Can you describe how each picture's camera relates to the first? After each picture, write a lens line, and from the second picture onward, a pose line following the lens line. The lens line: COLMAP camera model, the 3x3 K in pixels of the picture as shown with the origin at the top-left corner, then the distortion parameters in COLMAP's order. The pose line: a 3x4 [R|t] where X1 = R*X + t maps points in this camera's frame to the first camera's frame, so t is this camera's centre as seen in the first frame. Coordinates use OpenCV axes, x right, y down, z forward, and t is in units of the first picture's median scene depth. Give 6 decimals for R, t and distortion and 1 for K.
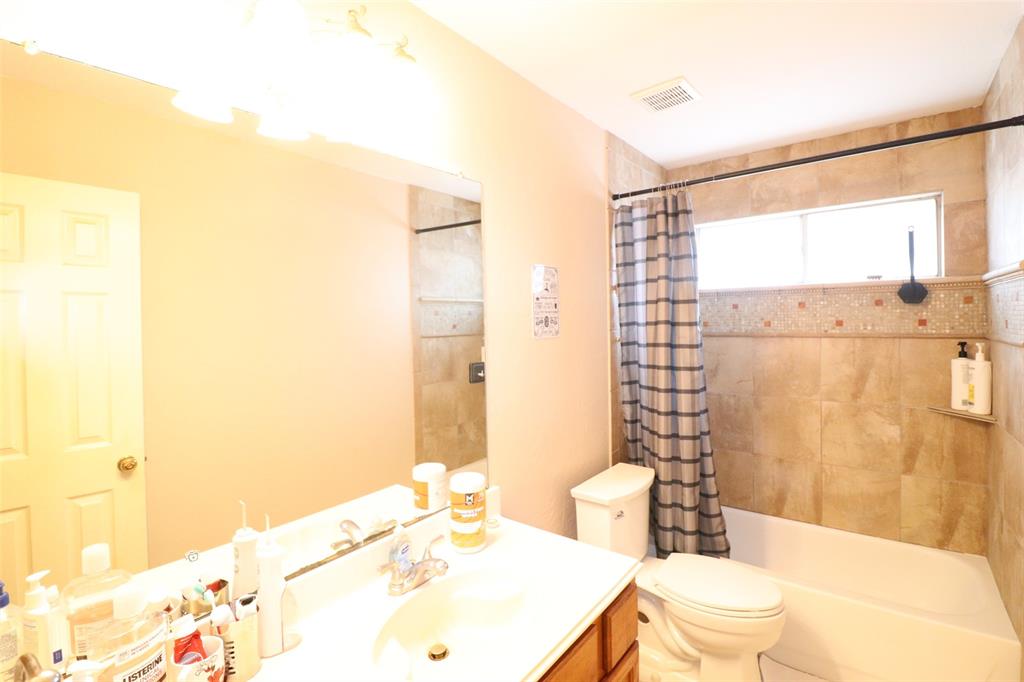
lens RADIAL K [[479.5, 0, 516.2], [0, 479.5, 324.4], [0, 0, 1]] dist [-0.000351, -0.013967]
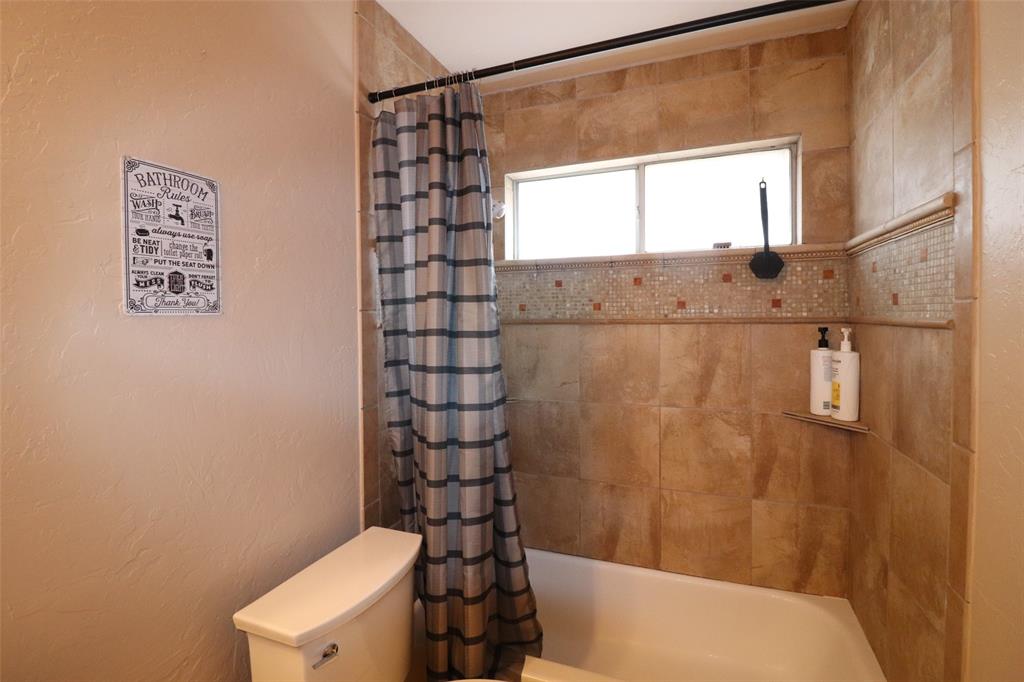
lens RADIAL K [[479.5, 0, 516.2], [0, 479.5, 324.4], [0, 0, 1]] dist [-0.000351, -0.013967]
pose [[0.957831, 0.001996, 0.287325, 0.215698], [-0.003170, 0.999988, 0.003624, 0.028452], [-0.287314, -0.004382, 0.957826, 0.363692]]
